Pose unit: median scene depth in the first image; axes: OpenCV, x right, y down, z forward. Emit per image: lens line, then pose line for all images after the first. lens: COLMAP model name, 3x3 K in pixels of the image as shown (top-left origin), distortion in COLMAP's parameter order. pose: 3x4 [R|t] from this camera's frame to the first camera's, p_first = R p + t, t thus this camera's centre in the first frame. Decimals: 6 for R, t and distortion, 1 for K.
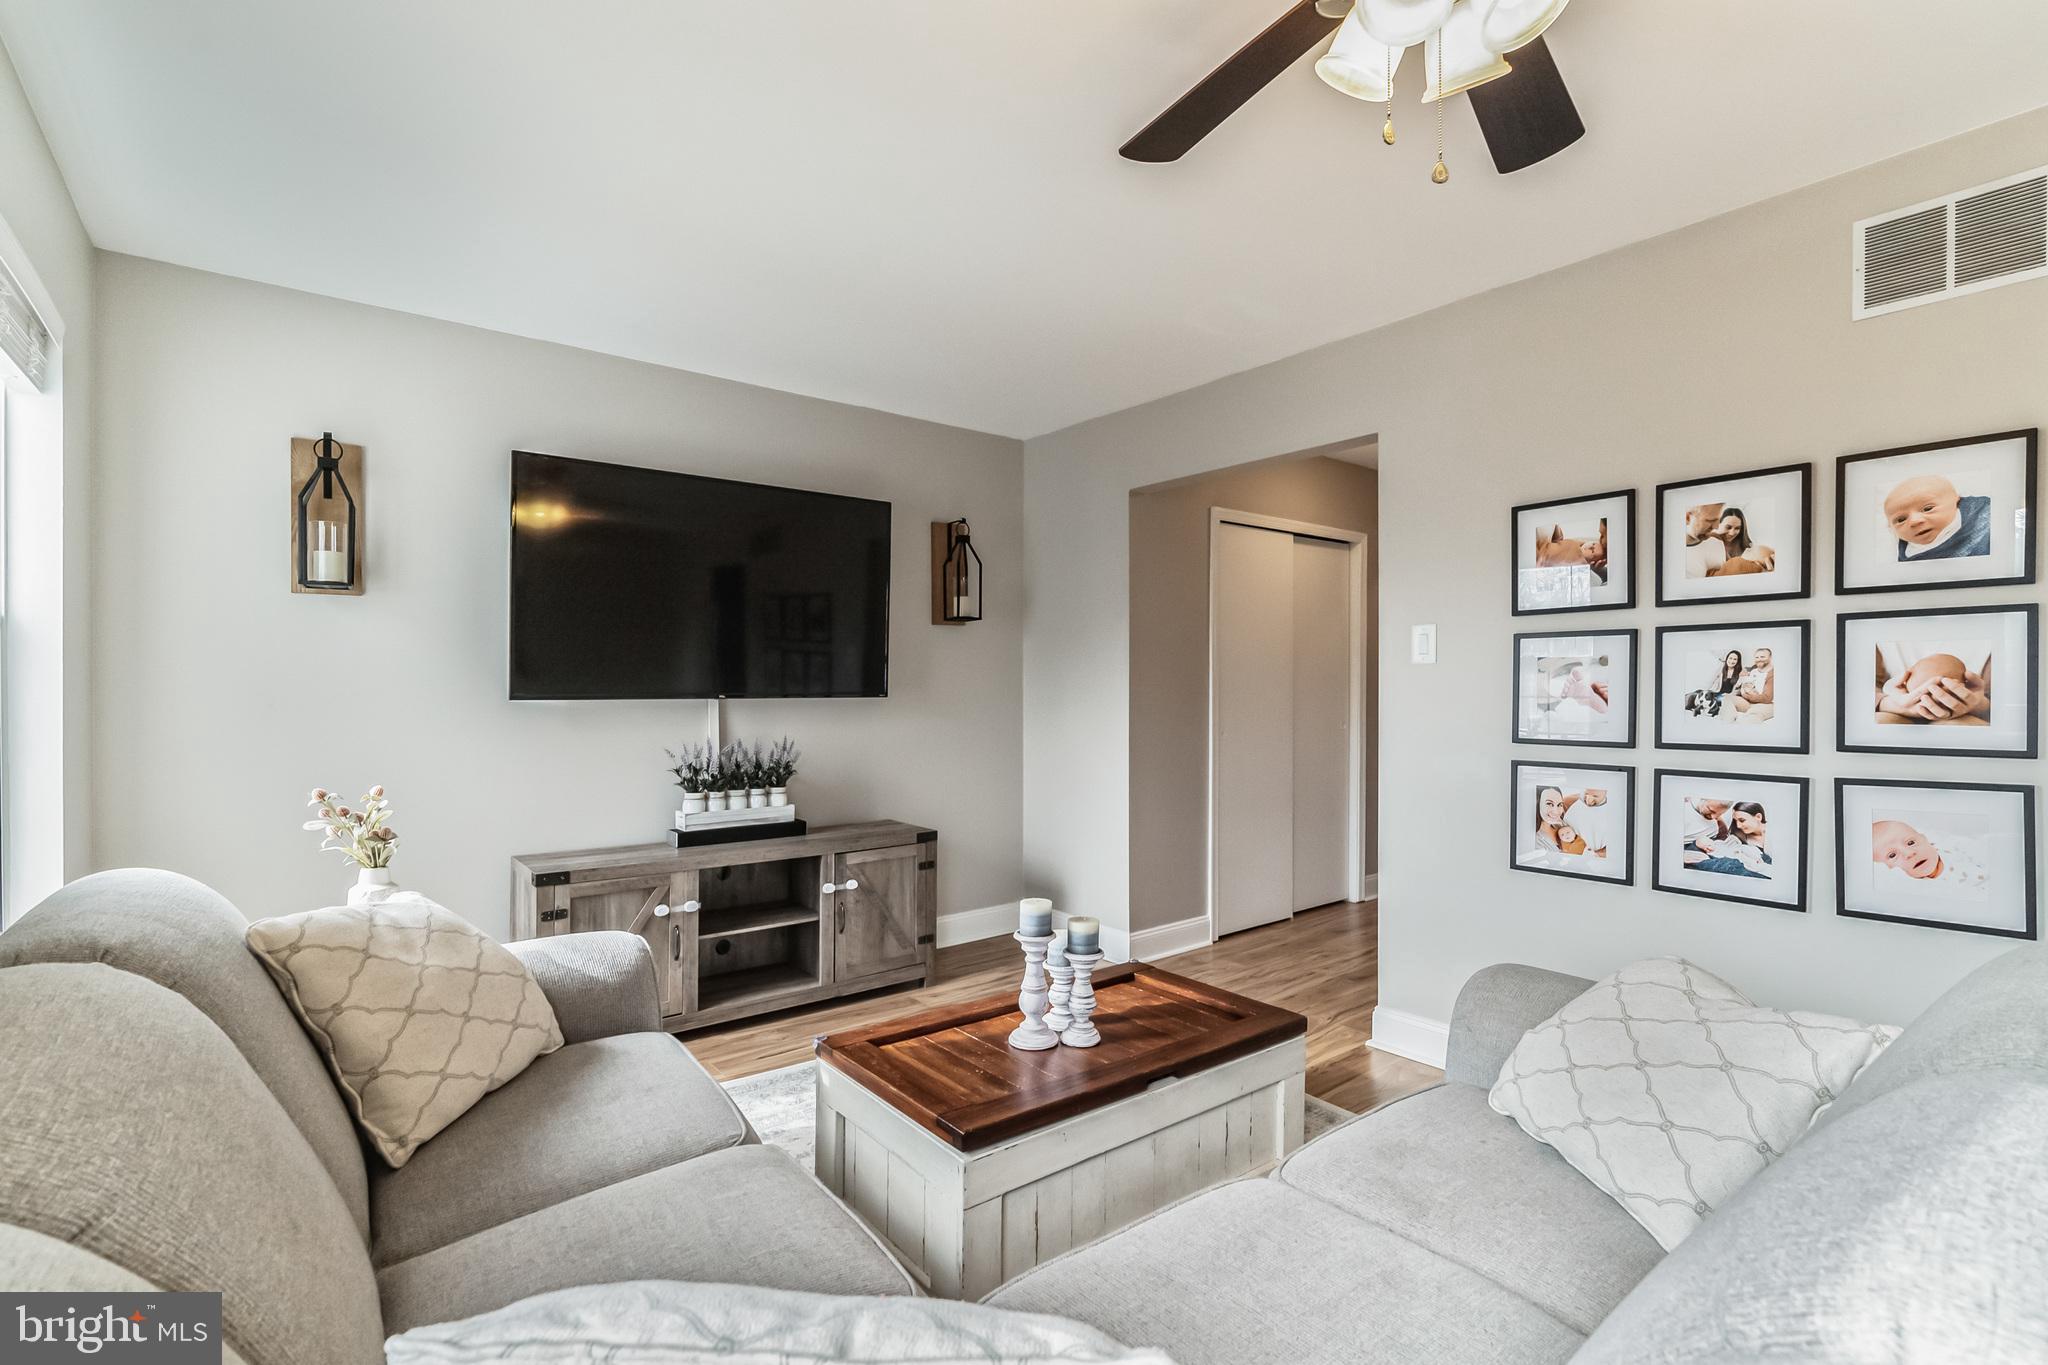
lens RADIAL K [[929.7, 0, 1025.6], [0, 929.7, 704.0], [0, 0, 1]] dist [-0.009677, 0.003225]
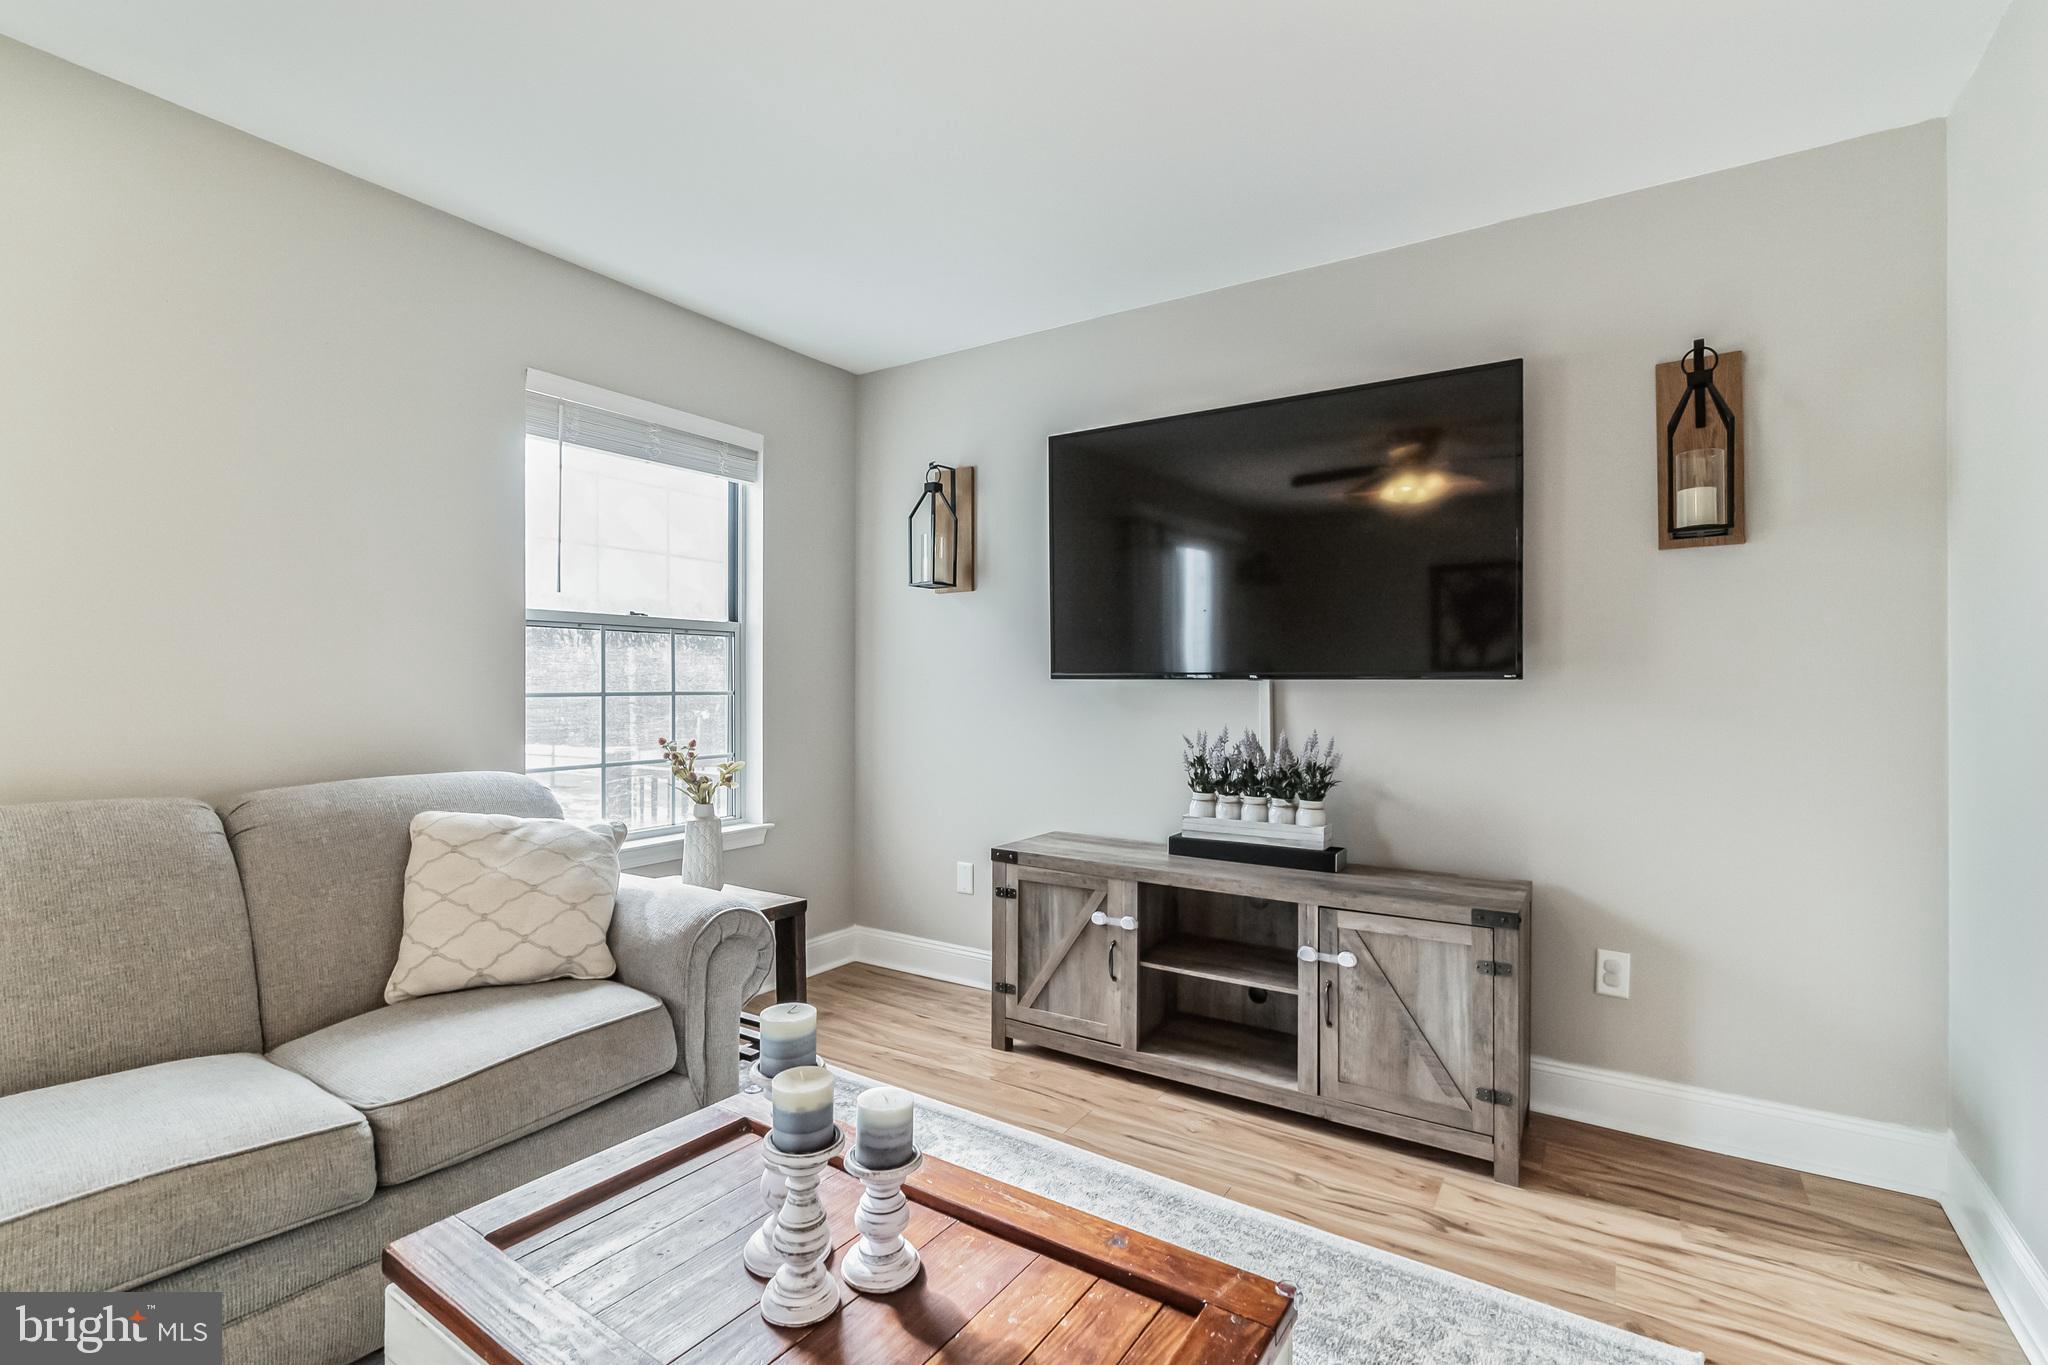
lens RADIAL K [[929.7, 0, 1021.1], [0, 929.7, 676.0], [0, 0, 1]] dist [-0.009677, 0.003225]
pose [[0.312182, -0.002672, -0.950019, 0.374417], [-0.015386, 0.999851, -0.007868, 0.000350], [0.949898, 0.017073, 0.312094, 0.573448]]
